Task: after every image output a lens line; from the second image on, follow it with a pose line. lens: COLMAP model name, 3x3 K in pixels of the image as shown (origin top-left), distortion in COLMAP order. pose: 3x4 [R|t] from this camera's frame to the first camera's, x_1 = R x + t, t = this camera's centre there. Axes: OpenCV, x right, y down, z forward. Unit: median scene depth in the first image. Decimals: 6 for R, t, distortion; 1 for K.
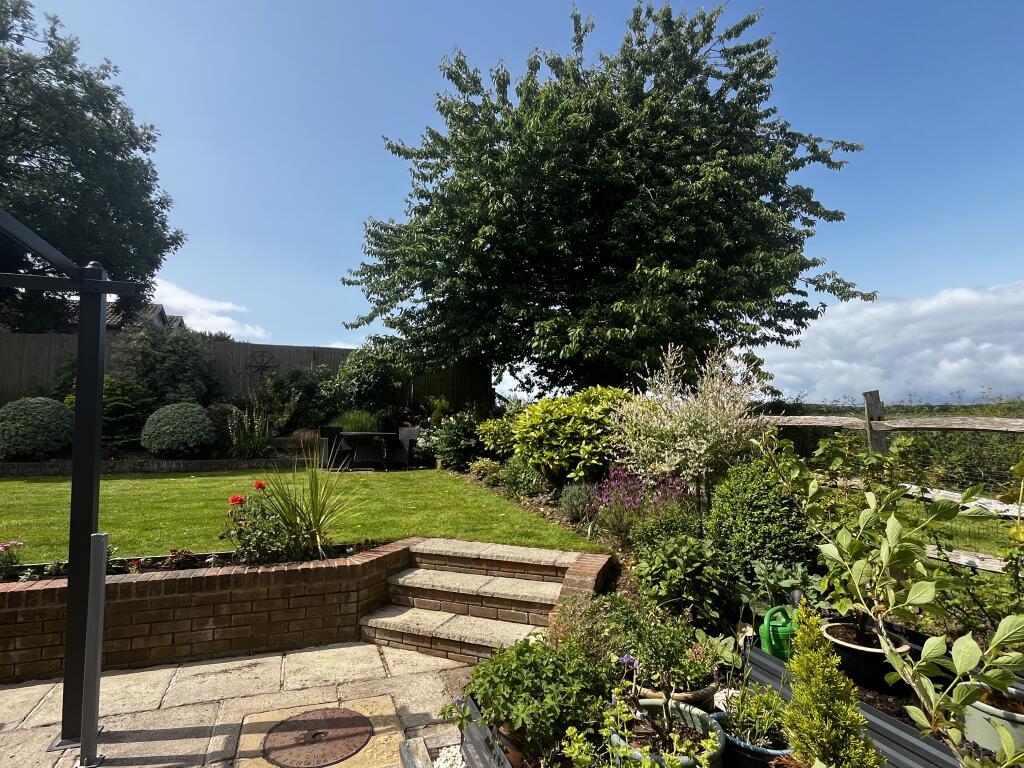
lens RADIAL K [[547.5, 0, 507.7], [0, 547.5, 383.1], [0, 0, 1]] dist [0.003652, -0.002973]
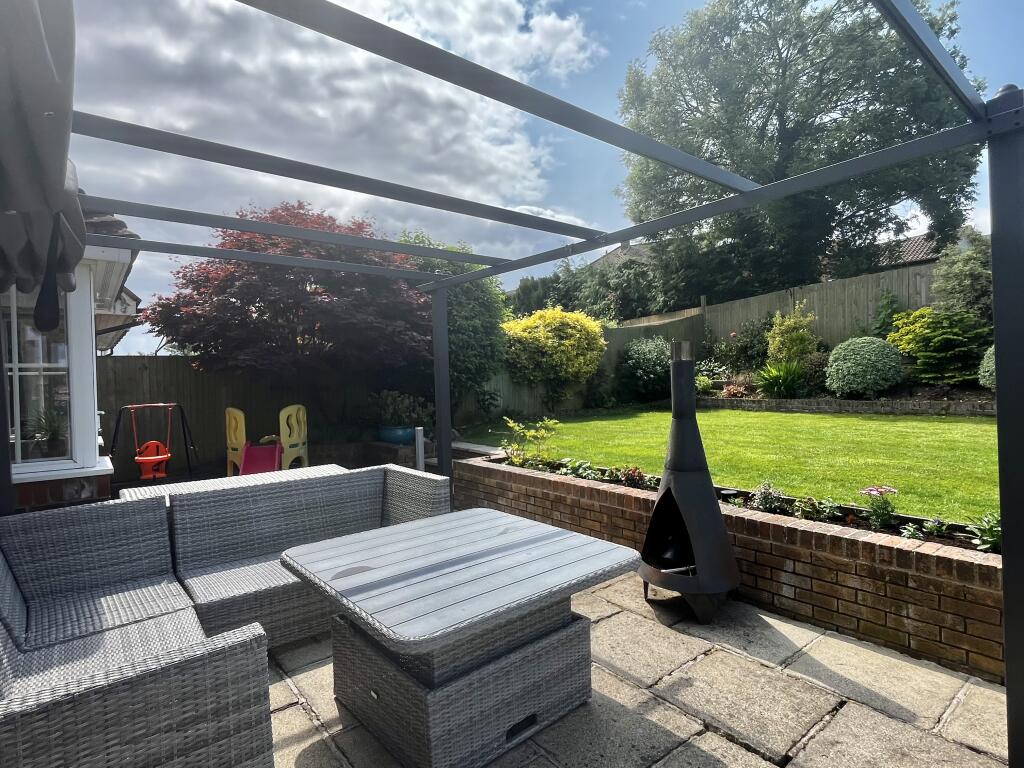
lens RADIAL K [[547.5, 0, 510.2], [0, 547.5, 385.1], [0, 0, 1]] dist [0.003652, -0.002973]
pose [[0.303692, 0.000197, -0.952770, -0.054058], [0.104124, 0.994003, 0.033395, 0.007438], [0.947063, -0.109348, 0.301850, 0.039090]]
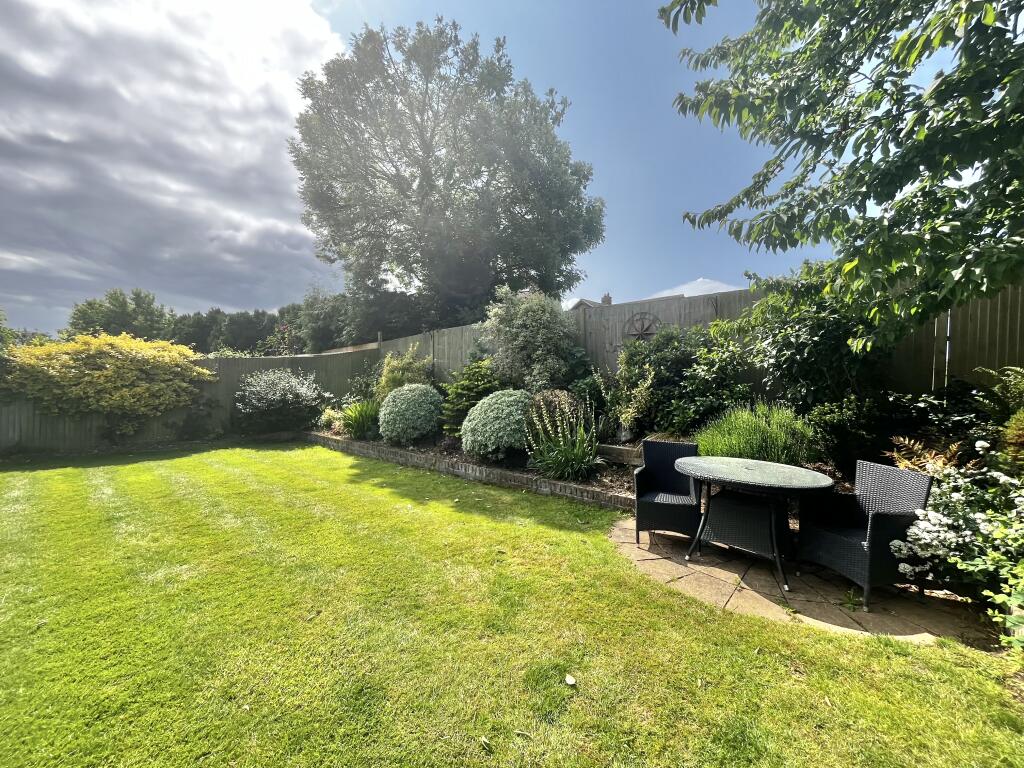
lens RADIAL K [[423.4, 0, 506.8], [0, 423.4, 381.4], [0, 0, 1]] dist [0.000863, 0.000974]
pose [[0.485494, -0.006007, -0.874219, -0.048334], [0.052154, 0.998394, 0.022104, 0.007697], [0.872683, -0.056325, 0.485028, 0.490472]]
